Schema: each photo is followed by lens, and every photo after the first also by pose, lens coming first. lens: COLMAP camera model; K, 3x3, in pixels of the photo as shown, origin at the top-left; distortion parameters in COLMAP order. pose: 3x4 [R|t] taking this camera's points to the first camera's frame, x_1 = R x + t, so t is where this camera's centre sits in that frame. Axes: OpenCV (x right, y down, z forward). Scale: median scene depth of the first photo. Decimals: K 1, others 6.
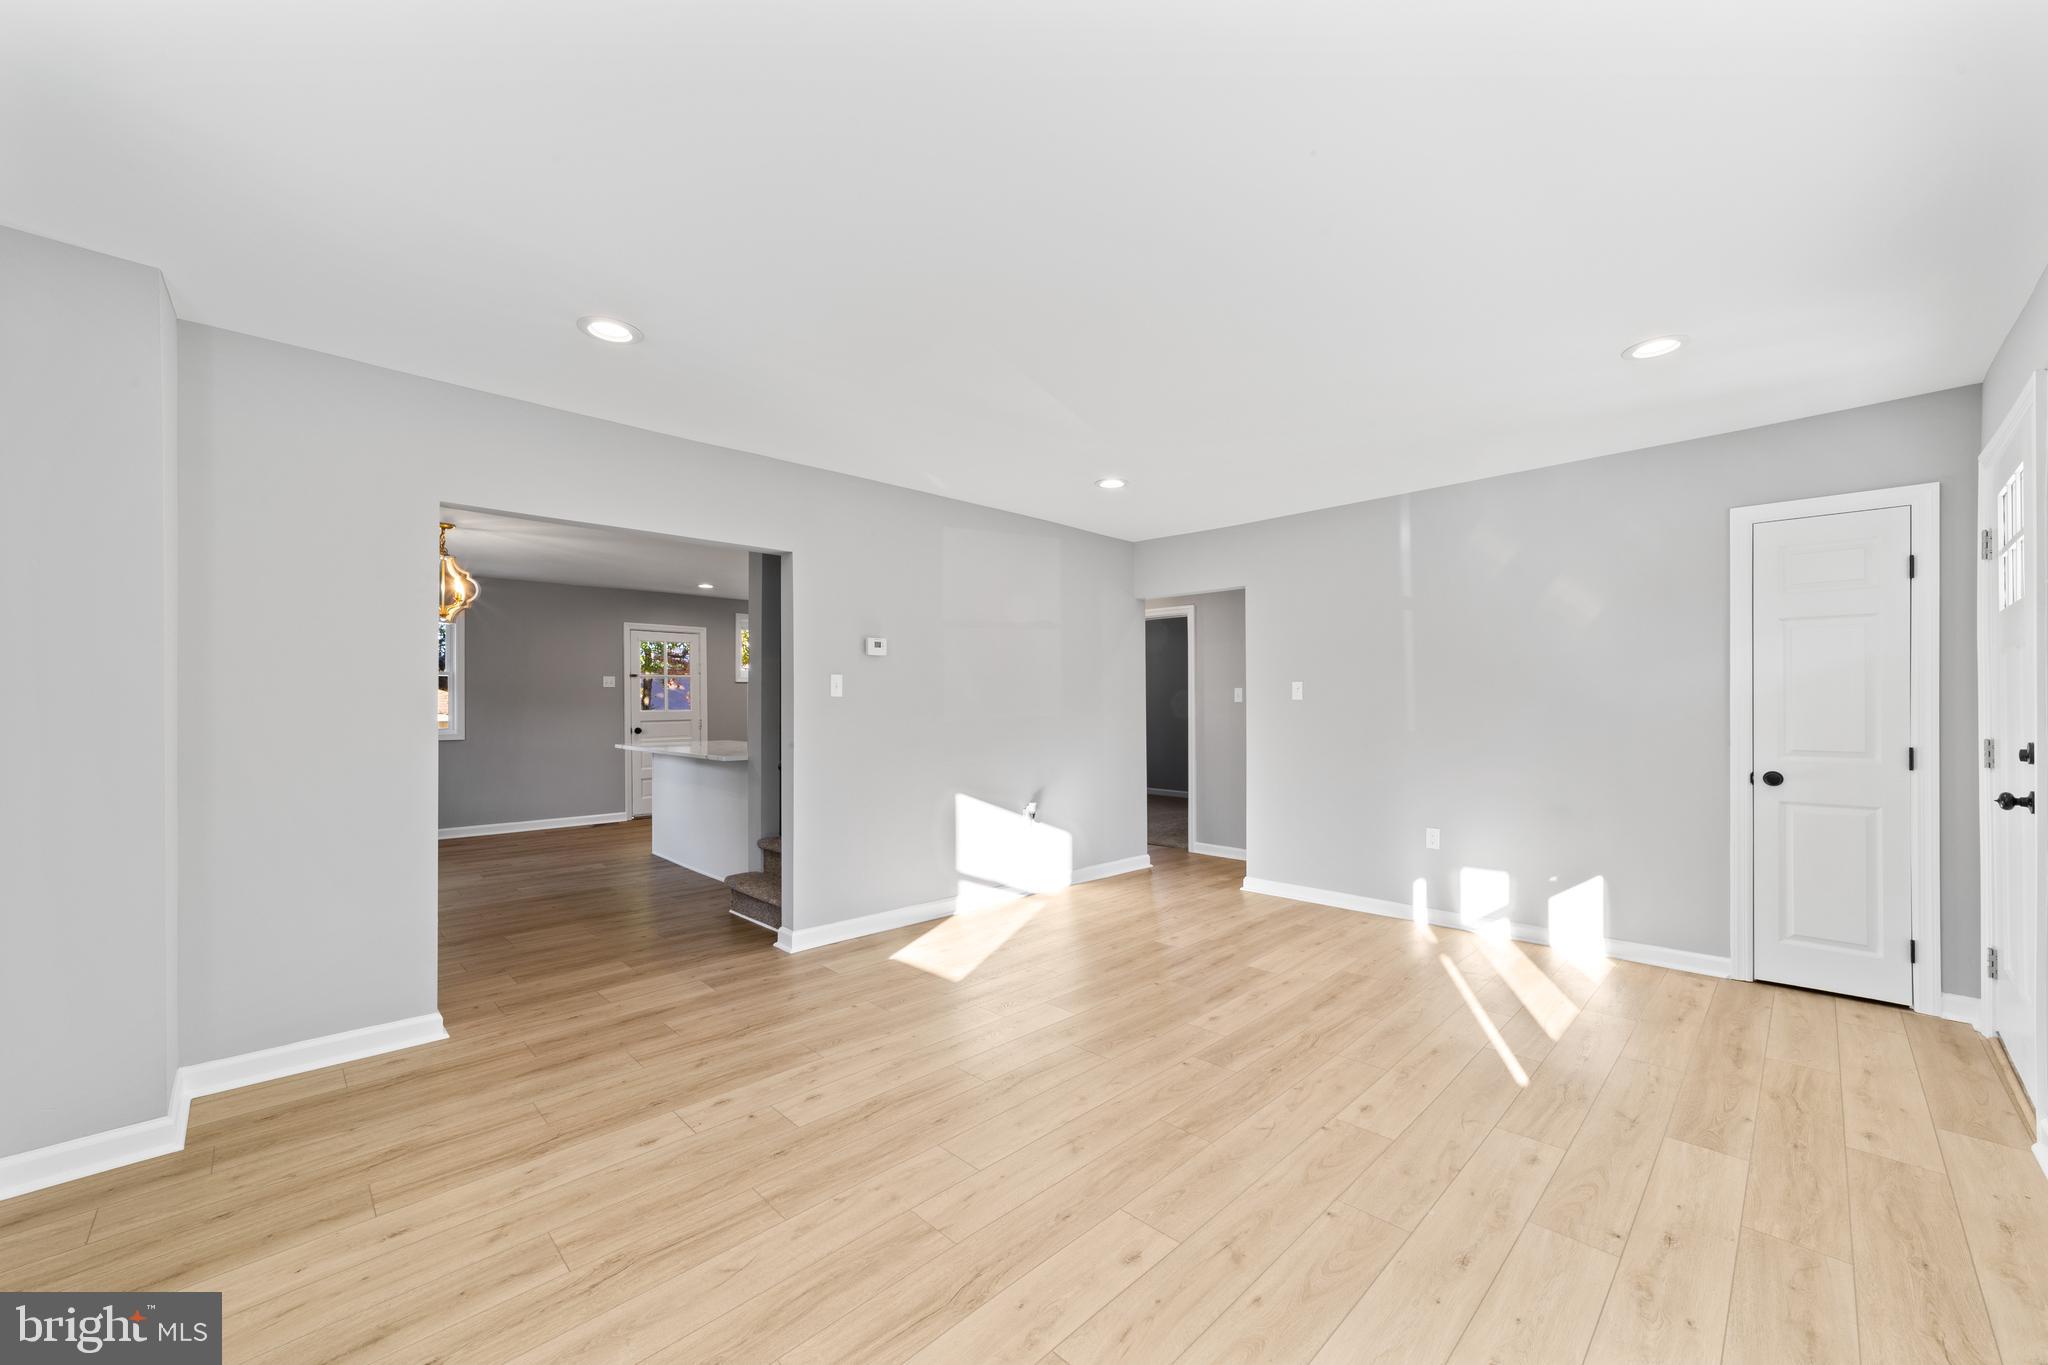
lens RADIAL K [[786.9, 0, 1026.5], [0, 786.9, 701.0], [0, 0, 1]] dist [-0.013228, 0.006816]
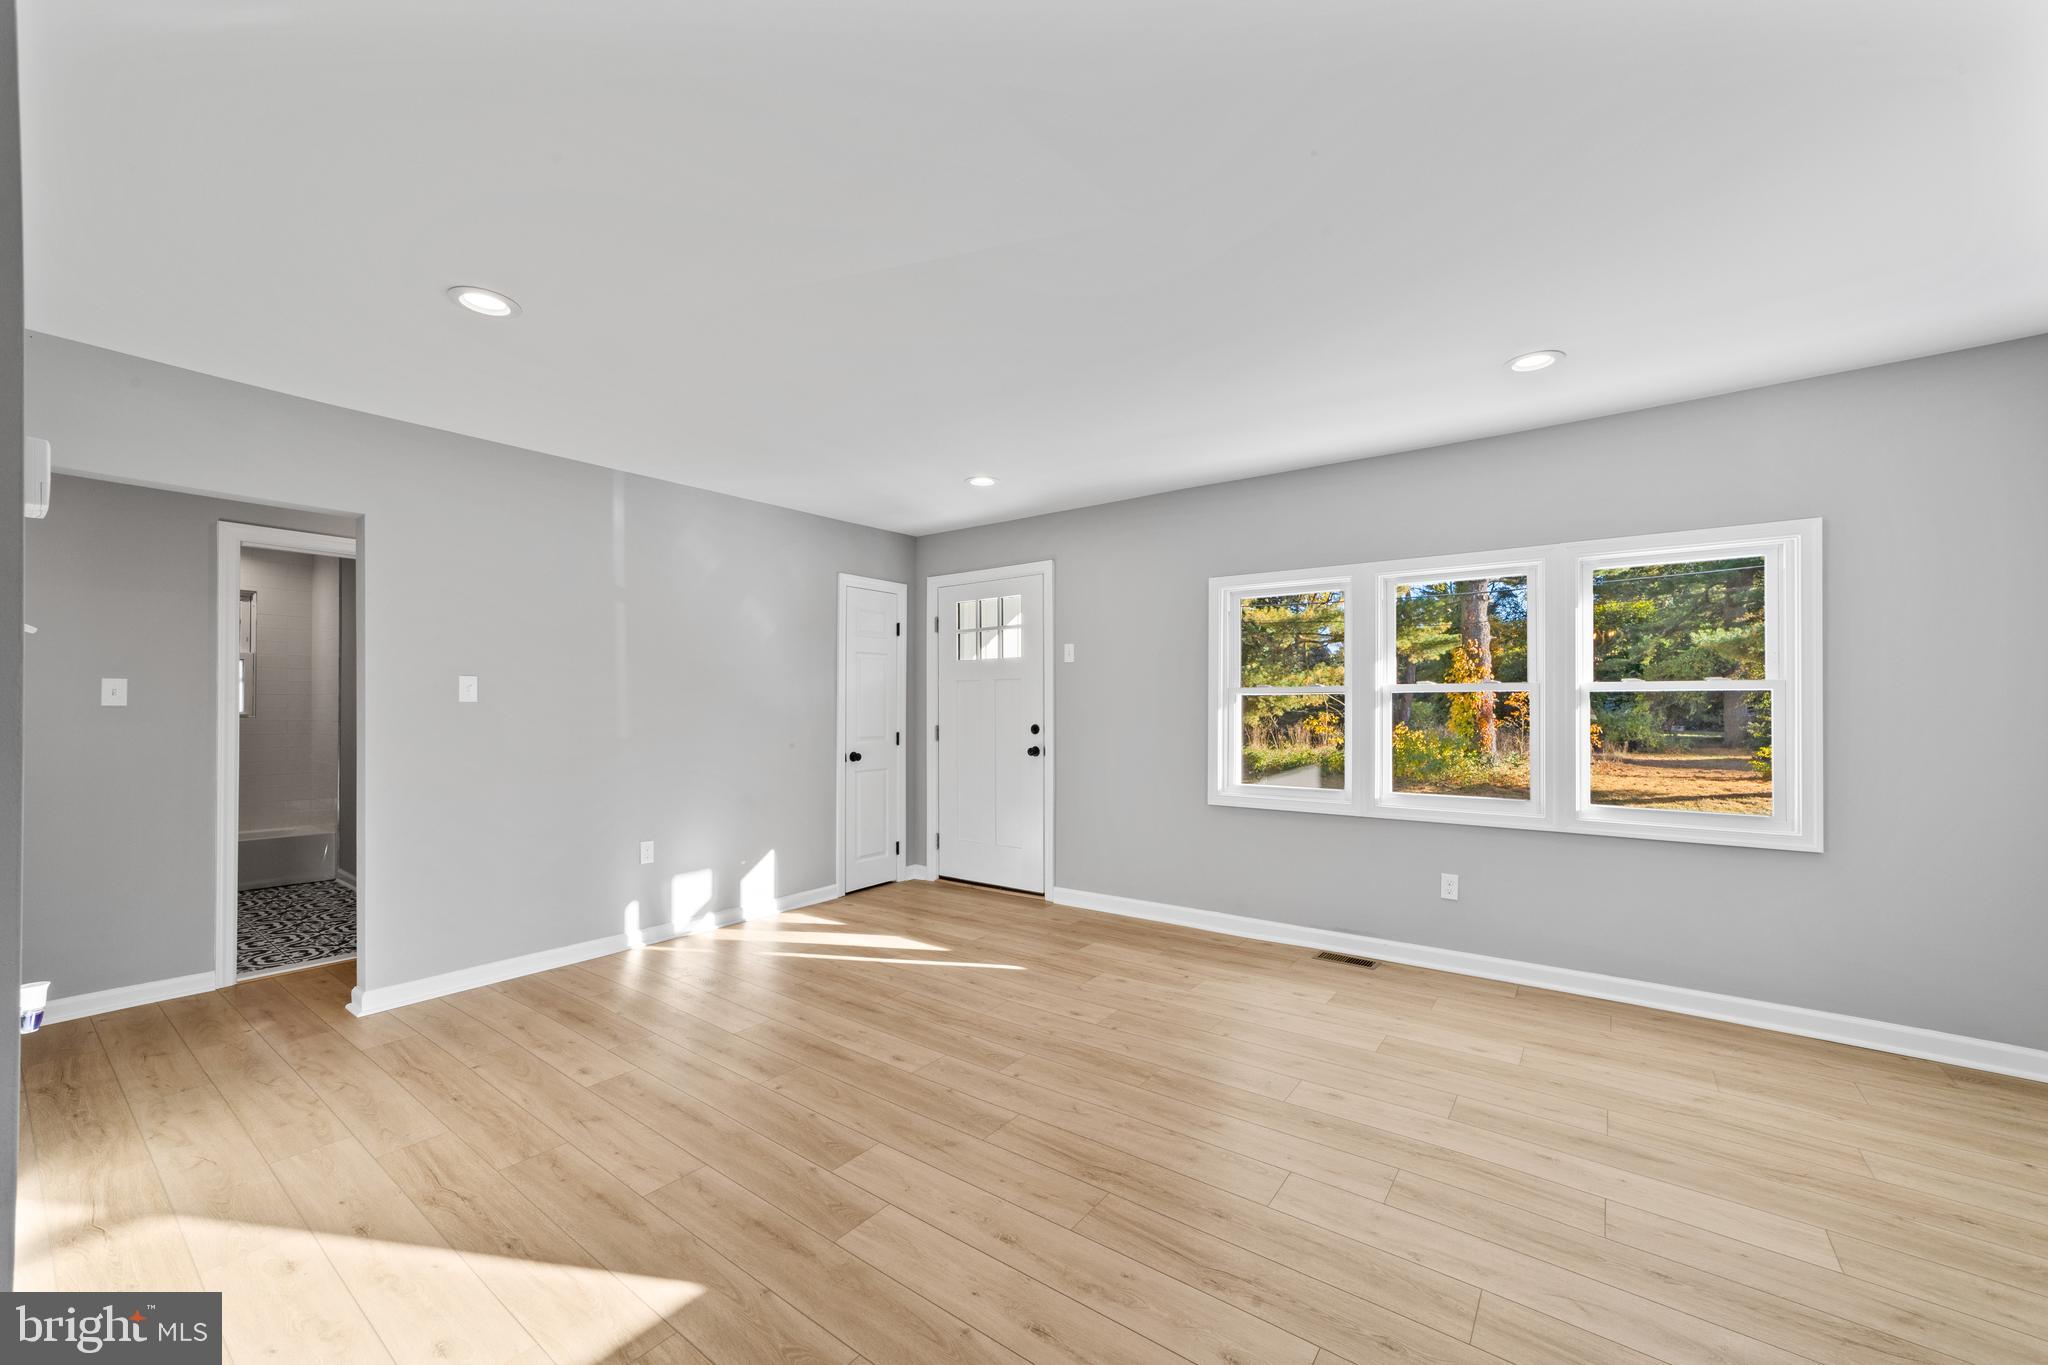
lens RADIAL K [[786.9, 0, 1026.5], [0, 786.9, 701.0], [0, 0, 1]] dist [-0.013228, 0.006816]
pose [[-0.146186, 0.008735, 0.989219, -0.674663], [-0.000415, 0.999960, -0.008892, 0.005618], [-0.989257, -0.001711, -0.146176, 0.995965]]
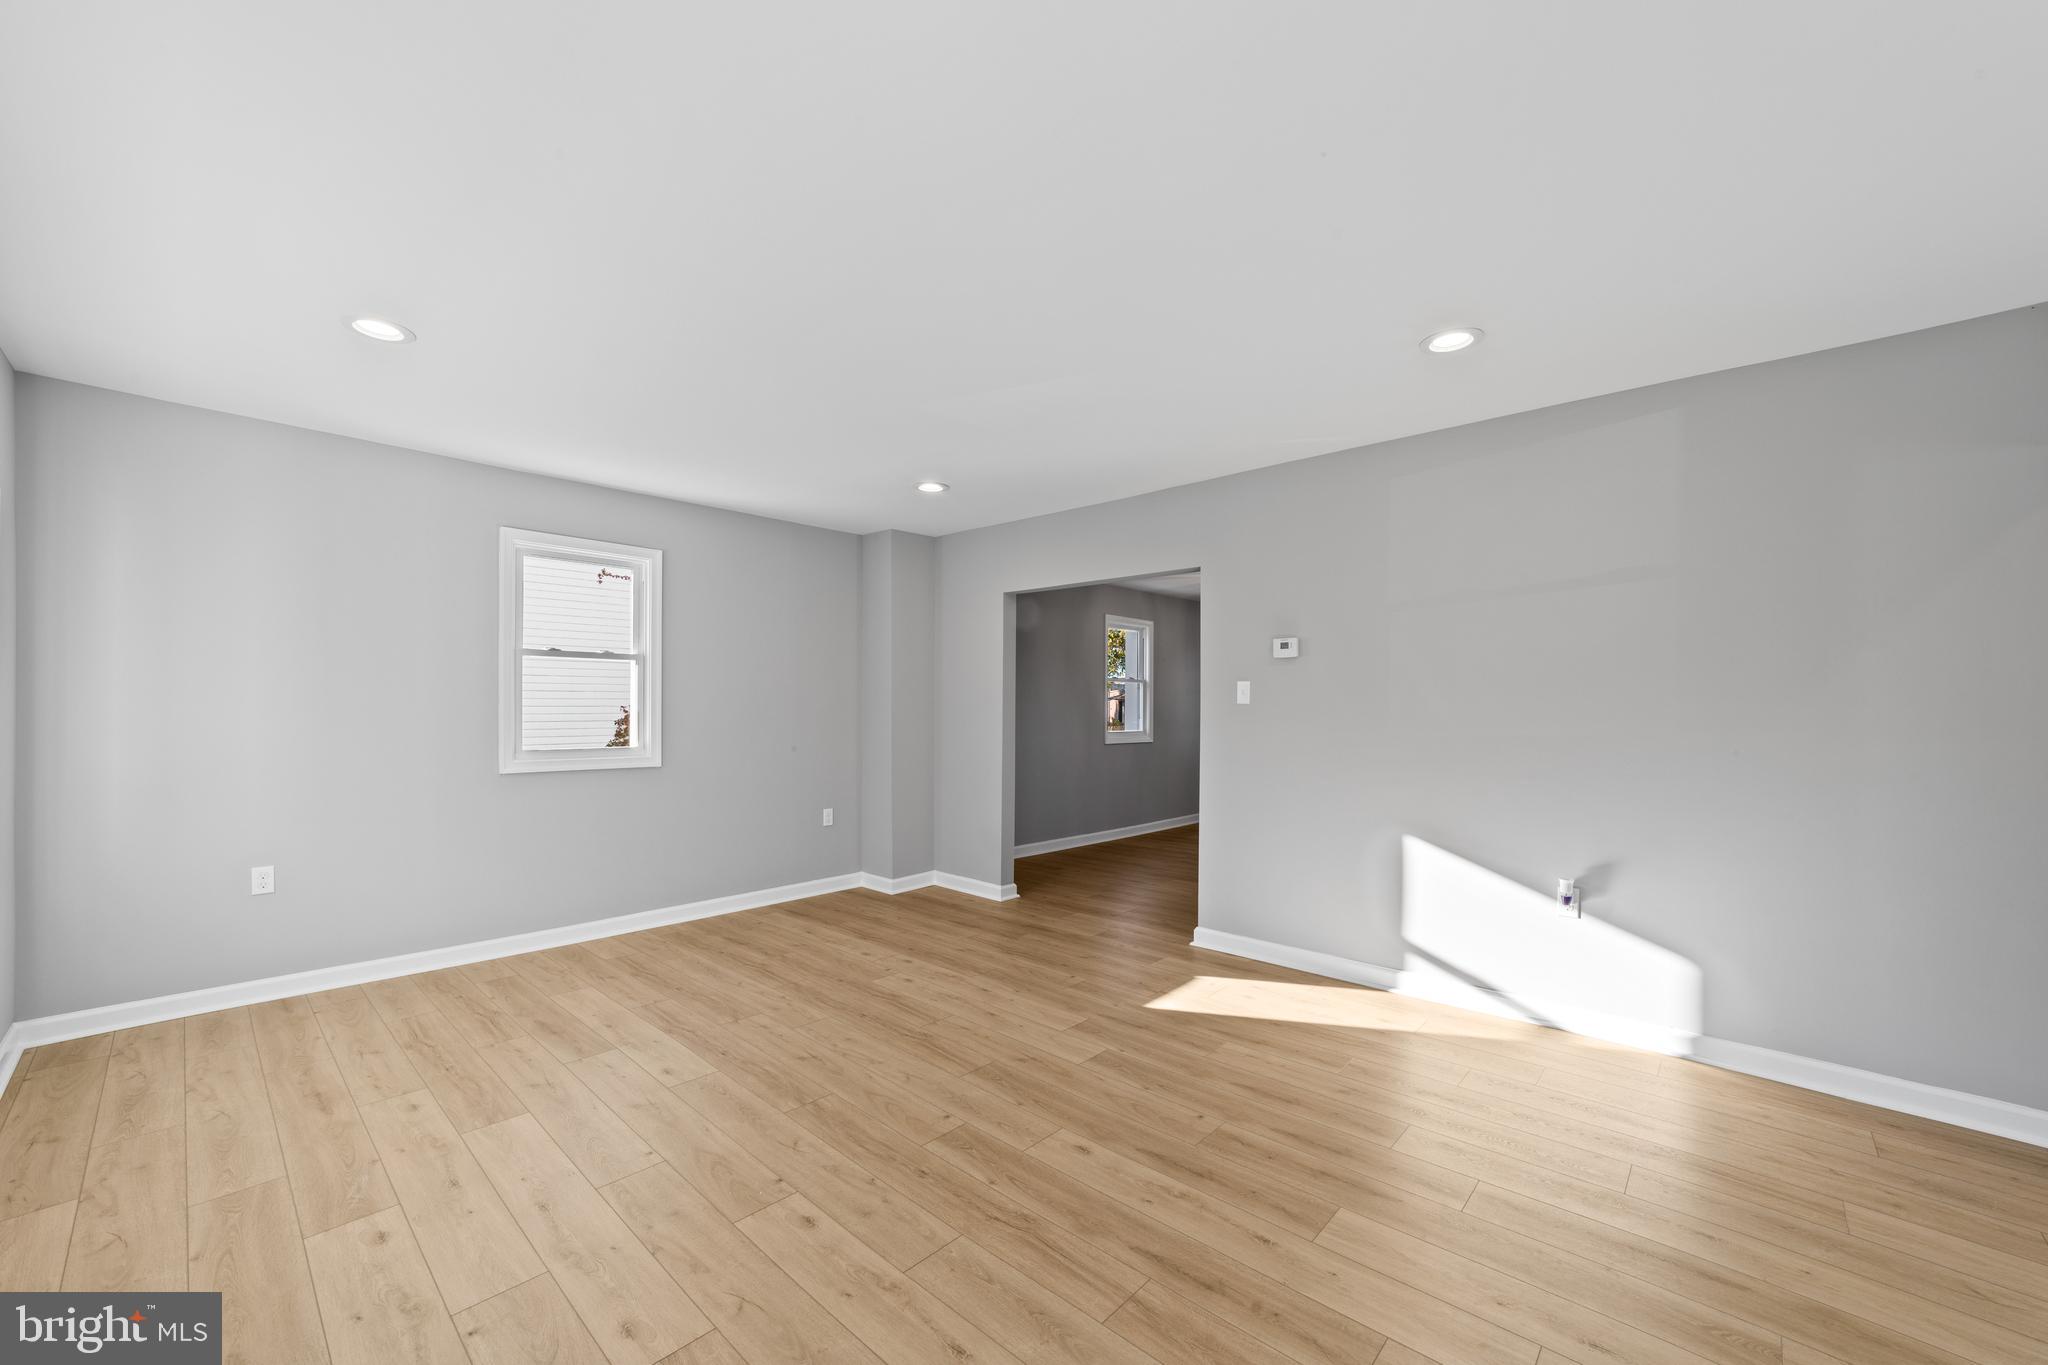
lens RADIAL K [[798.2, 0, 1030.0], [0, 798.2, 707.0], [0, 0, 1]] dist [-0.002586, -0.000047]
pose [[0.043376, -0.001909, -0.999057, 0.976537], [0.000078, 0.999998, -0.001908, 0.000591], [0.999059, 0.000004, 0.043376, 0.928859]]
